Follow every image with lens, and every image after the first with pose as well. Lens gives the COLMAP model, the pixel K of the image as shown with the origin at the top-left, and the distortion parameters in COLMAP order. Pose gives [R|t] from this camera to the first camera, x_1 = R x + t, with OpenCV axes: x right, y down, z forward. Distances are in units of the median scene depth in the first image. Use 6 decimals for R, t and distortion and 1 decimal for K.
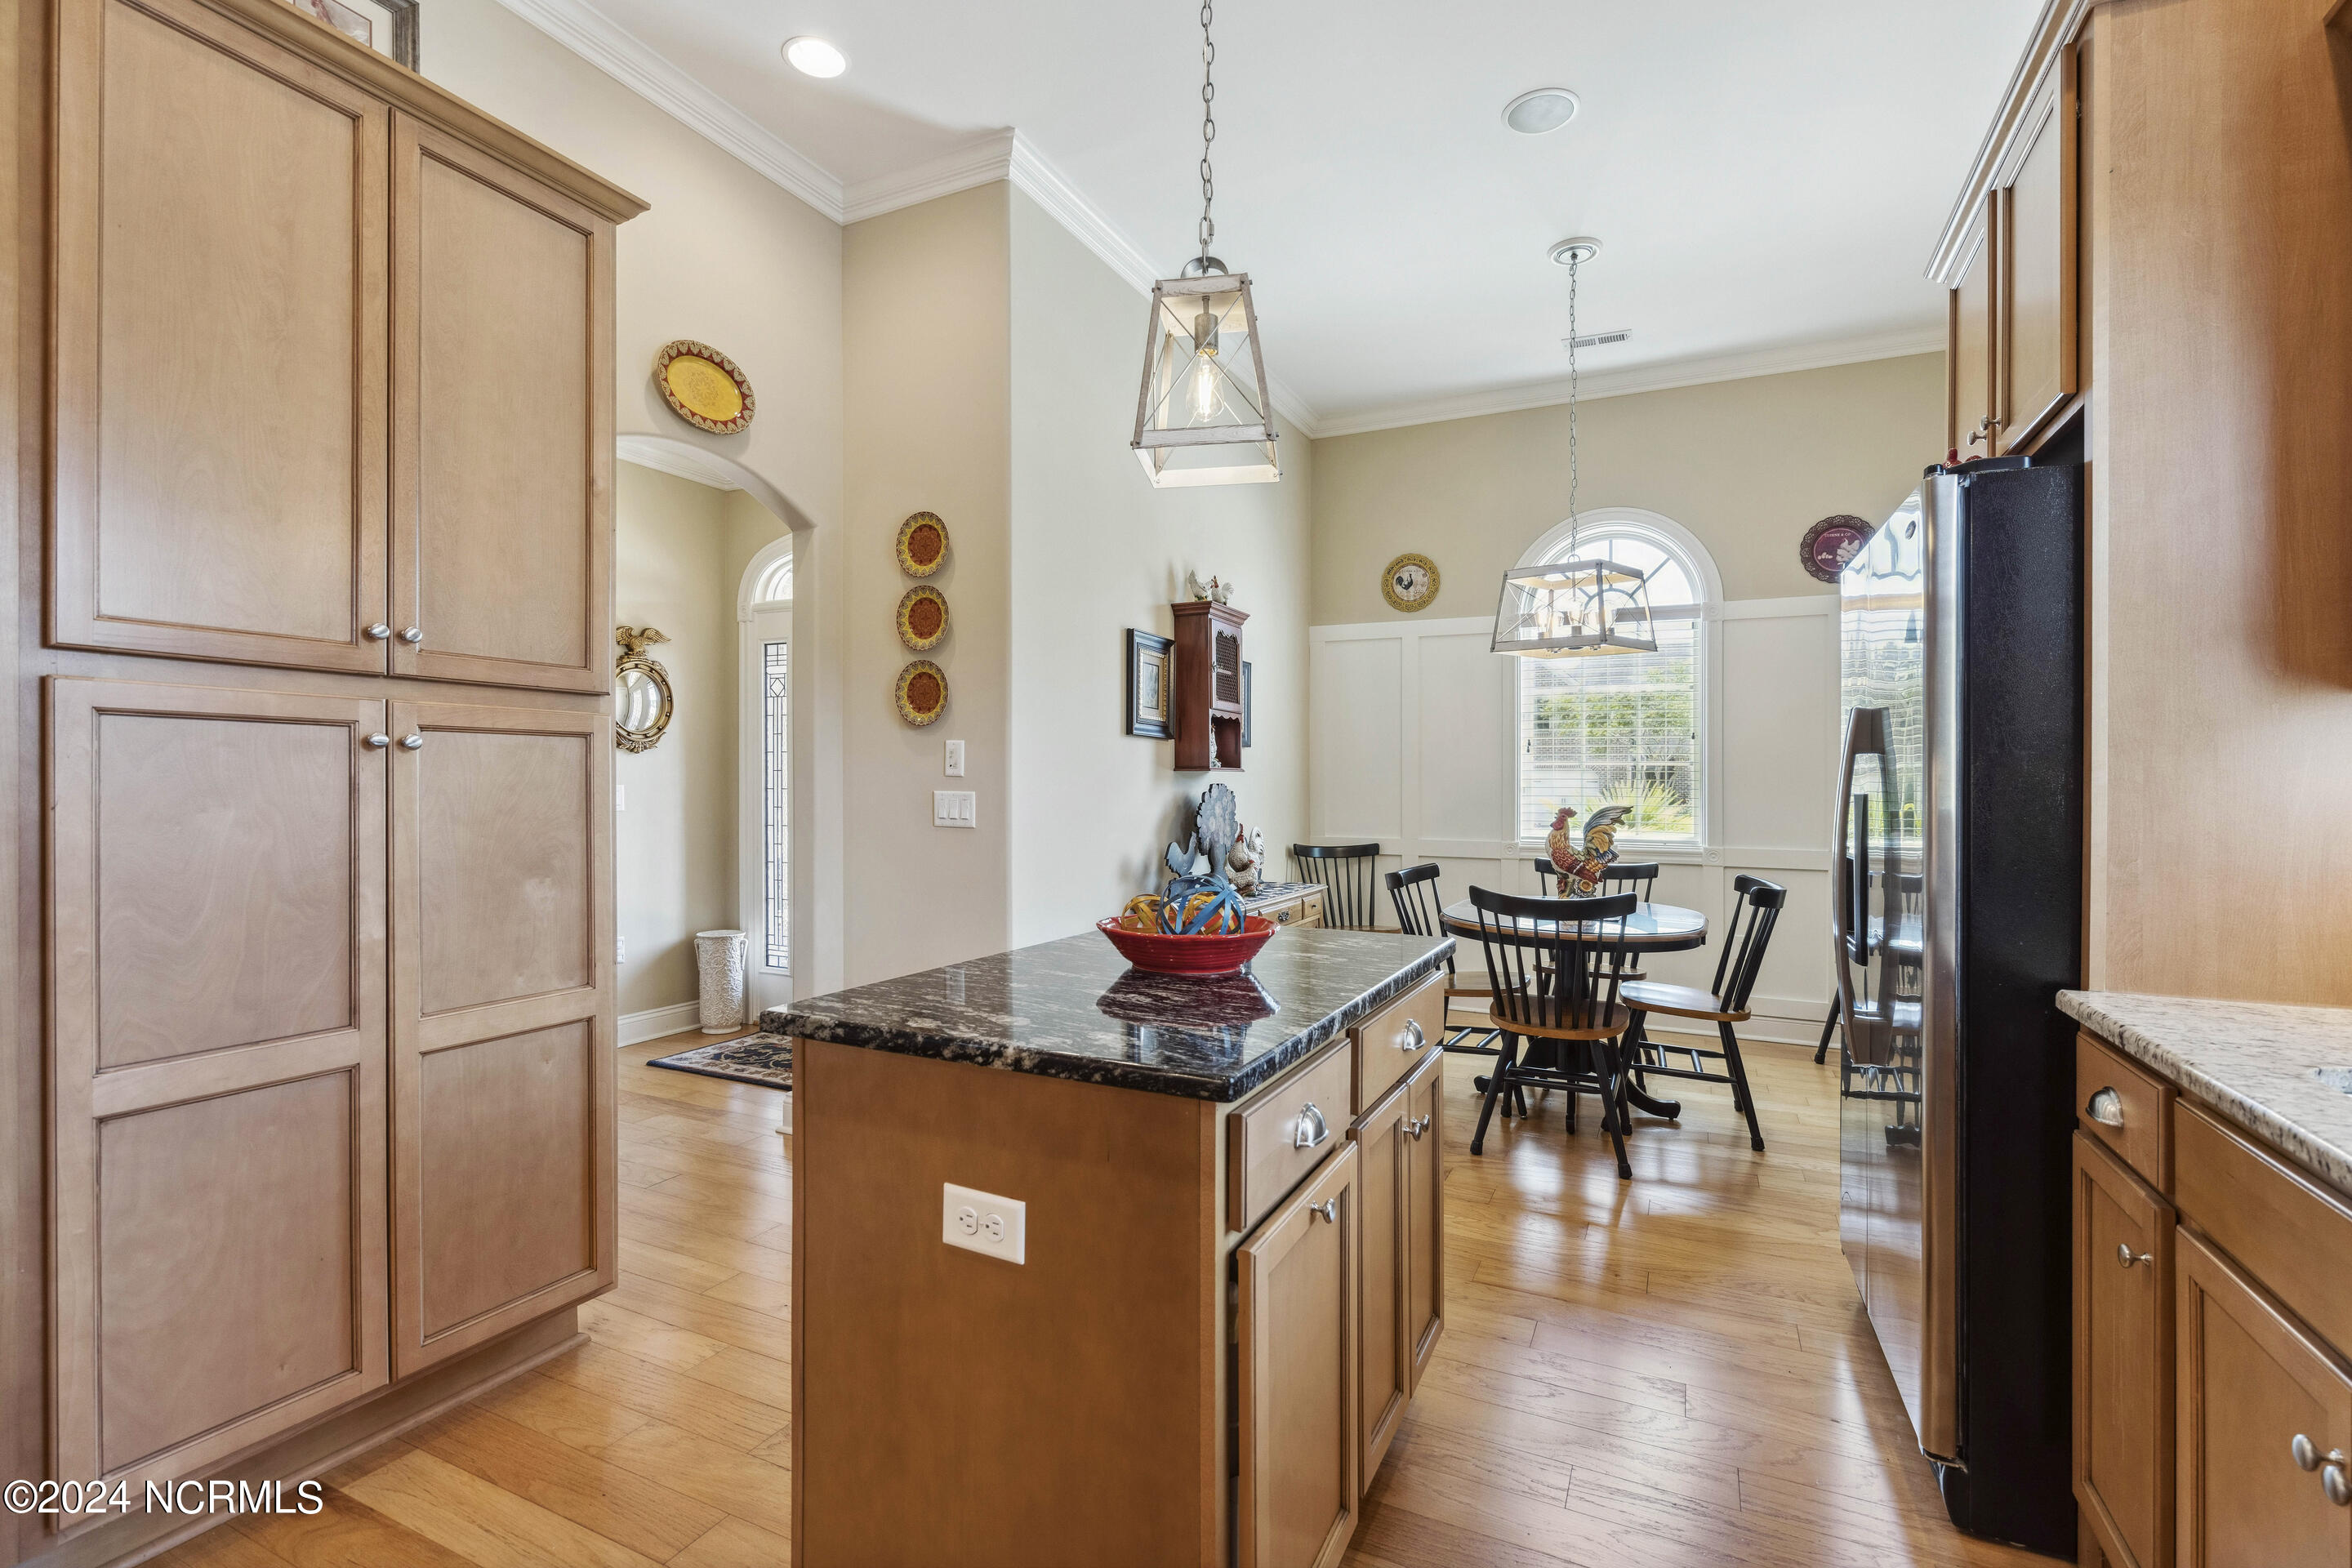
lens RADIAL K [[1059.8, 0, 1169.4], [0, 1059.8, 772.2], [0, 0, 1]] dist [0.008242, -0.000072]
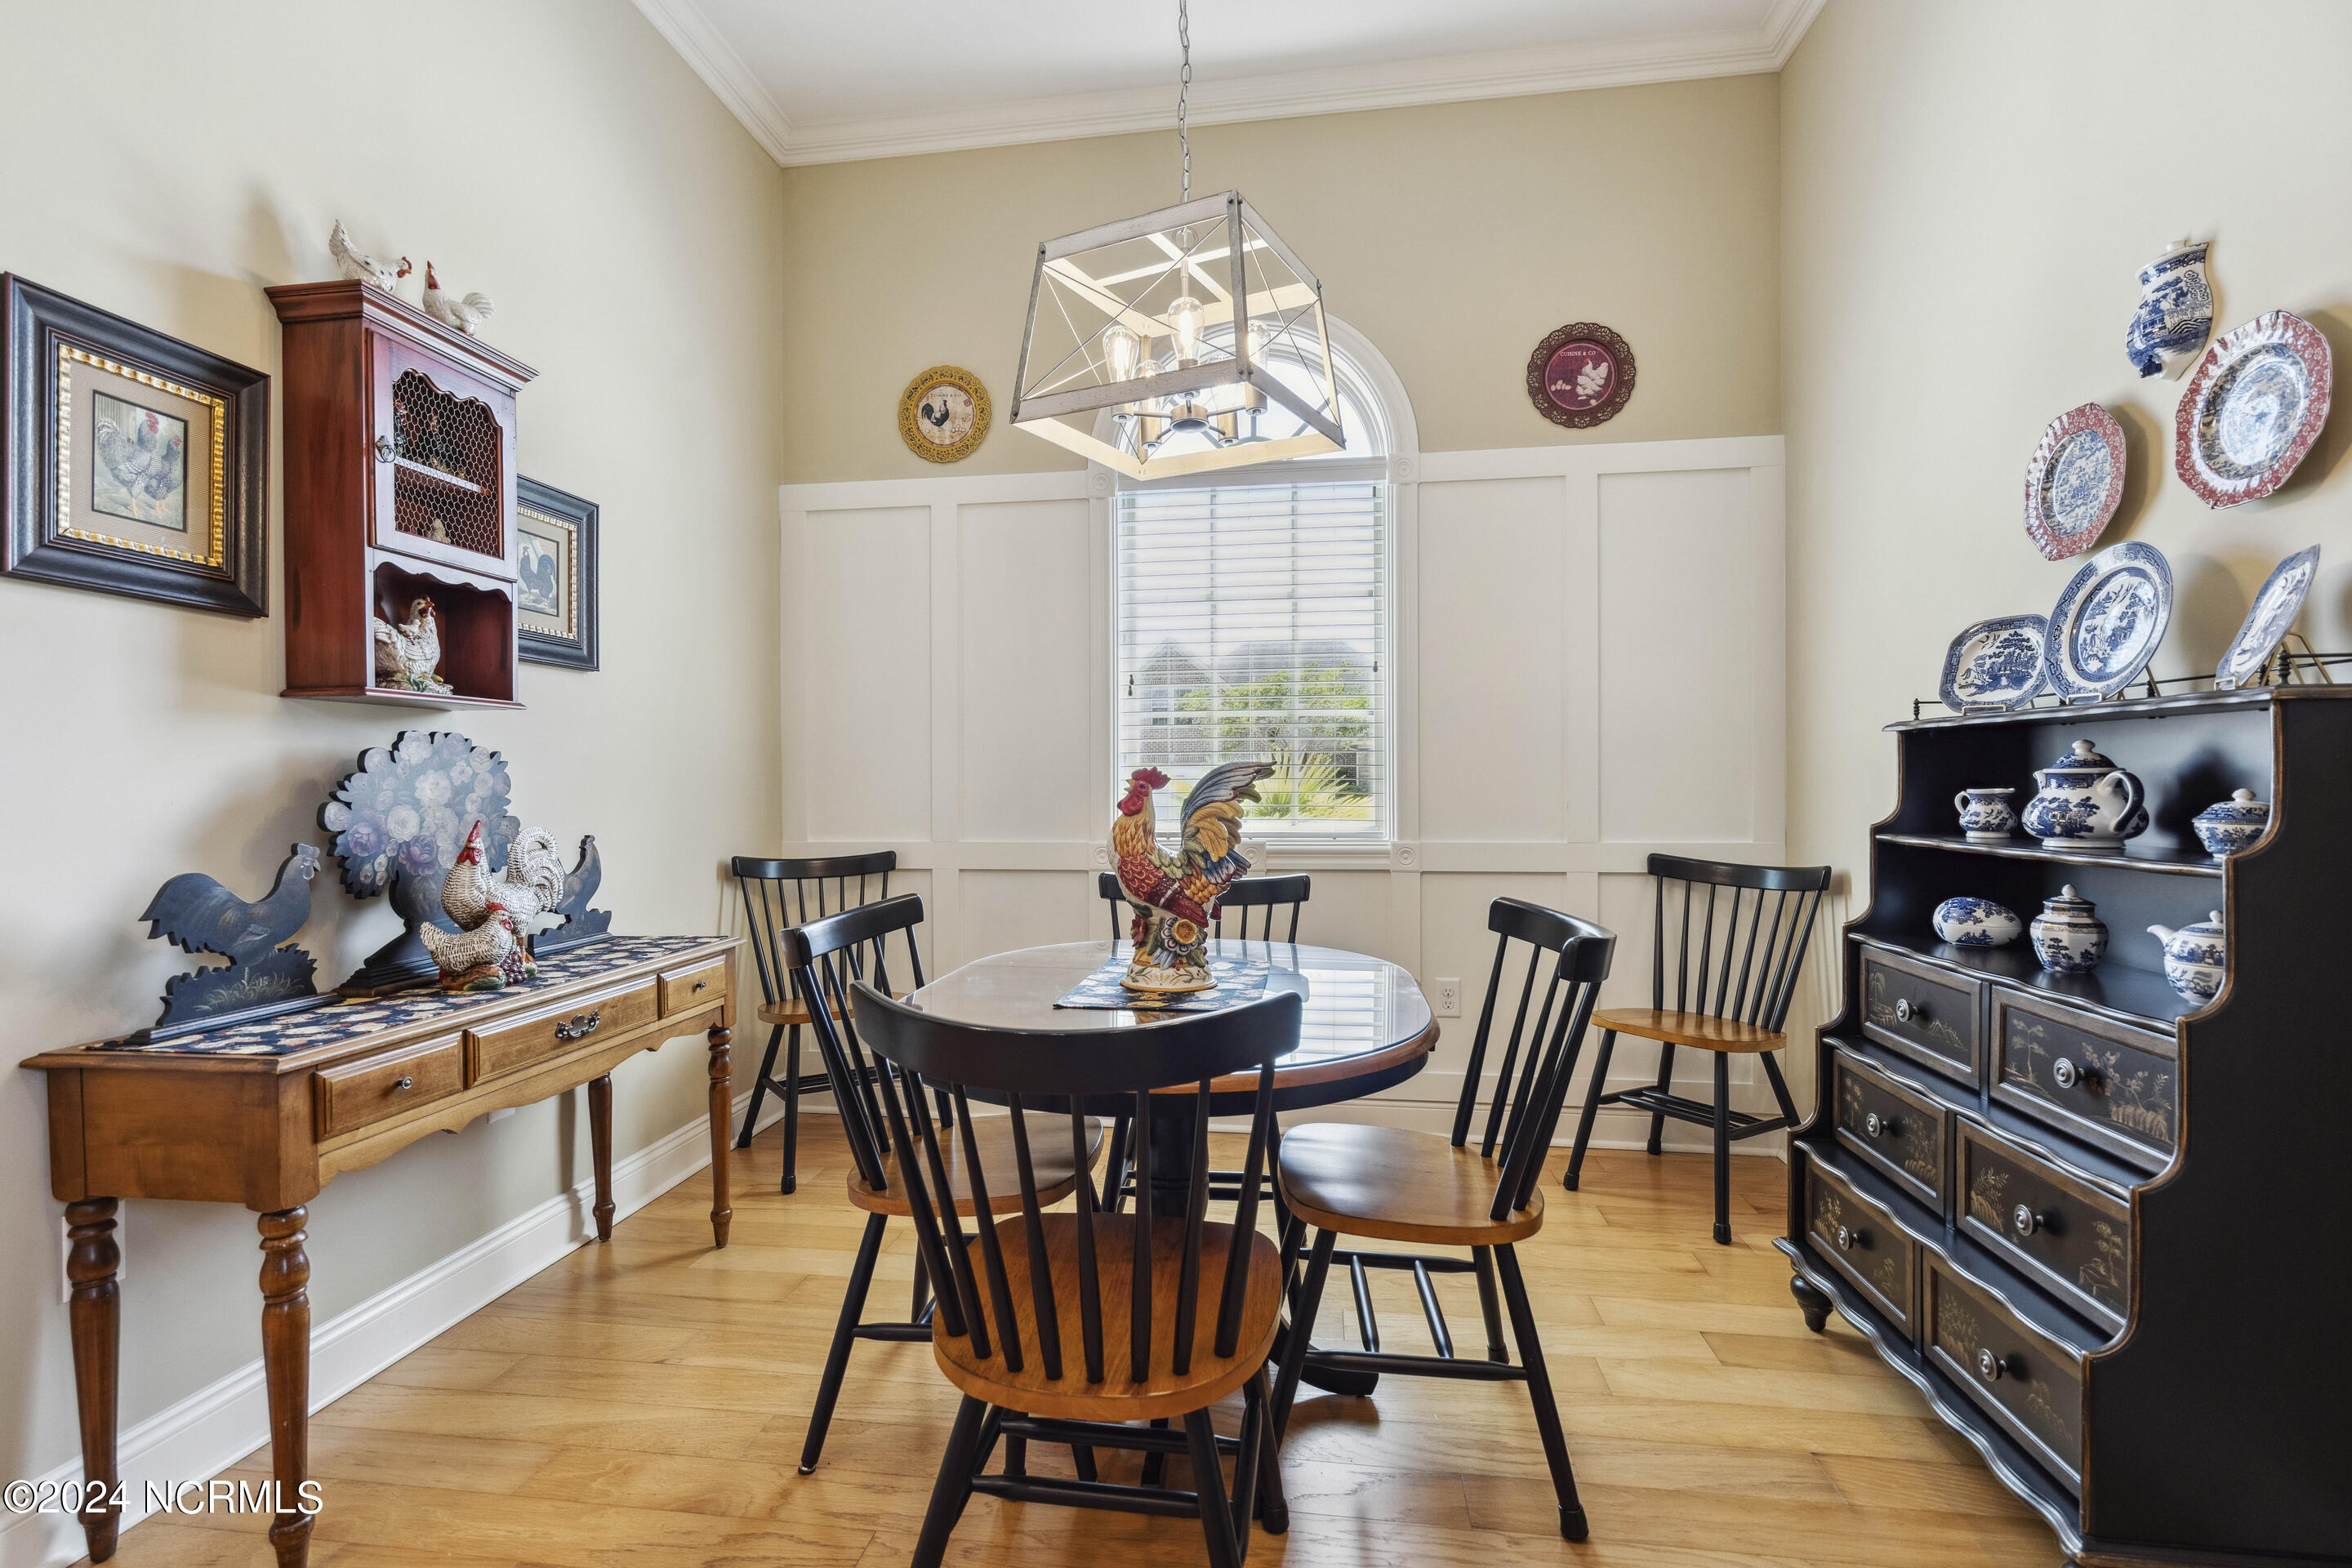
lens RADIAL K [[1059.8, 0, 1180.0], [0, 1059.8, 794.2], [0, 0, 1]] dist [0.008242, -0.000072]
pose [[0.956526, -0.010154, 0.291470, 0.214008], [0.006015, 0.999868, 0.015095, 0.033074], [-0.291585, -0.012686, 0.956461, 0.465231]]
